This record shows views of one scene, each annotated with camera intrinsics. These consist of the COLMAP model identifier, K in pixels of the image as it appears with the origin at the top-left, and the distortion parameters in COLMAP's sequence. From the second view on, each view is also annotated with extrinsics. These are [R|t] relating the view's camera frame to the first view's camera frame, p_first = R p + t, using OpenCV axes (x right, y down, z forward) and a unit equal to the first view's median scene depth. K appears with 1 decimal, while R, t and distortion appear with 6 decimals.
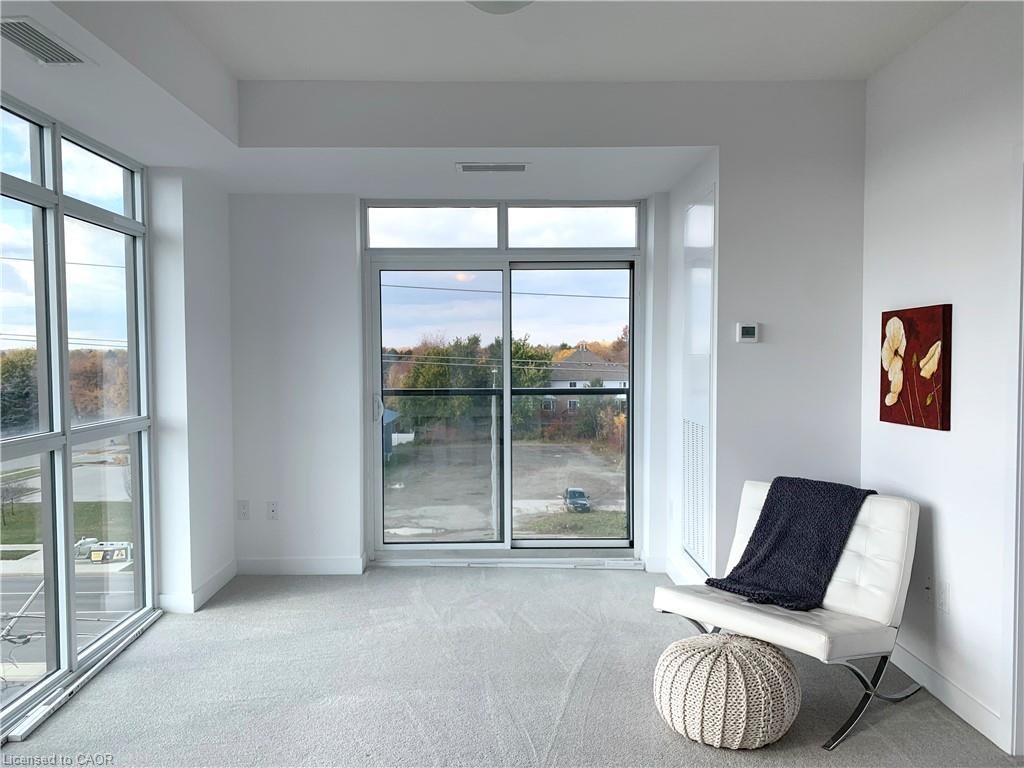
lens RADIAL K [[784.7, 0, 510.7], [0, 784.7, 388.0], [0, 0, 1]] dist [0.061597, -0.072760]
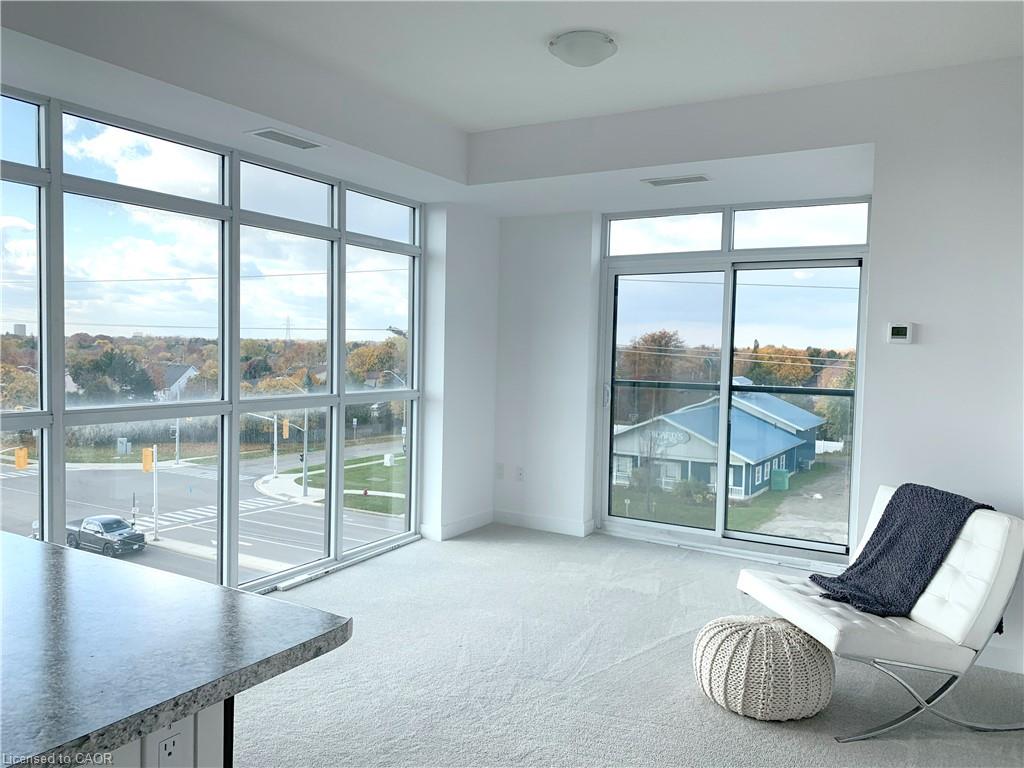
lens RADIAL K [[784.7, 0, 510.7], [0, 784.7, 388.0], [0, 0, 1]] dist [0.061597, -0.072760]
pose [[0.857550, 0.049613, -0.512003, 0.359007], [-0.049600, 0.998675, 0.013698, 0.006639], [0.512004, 0.013649, 0.858874, -0.063788]]
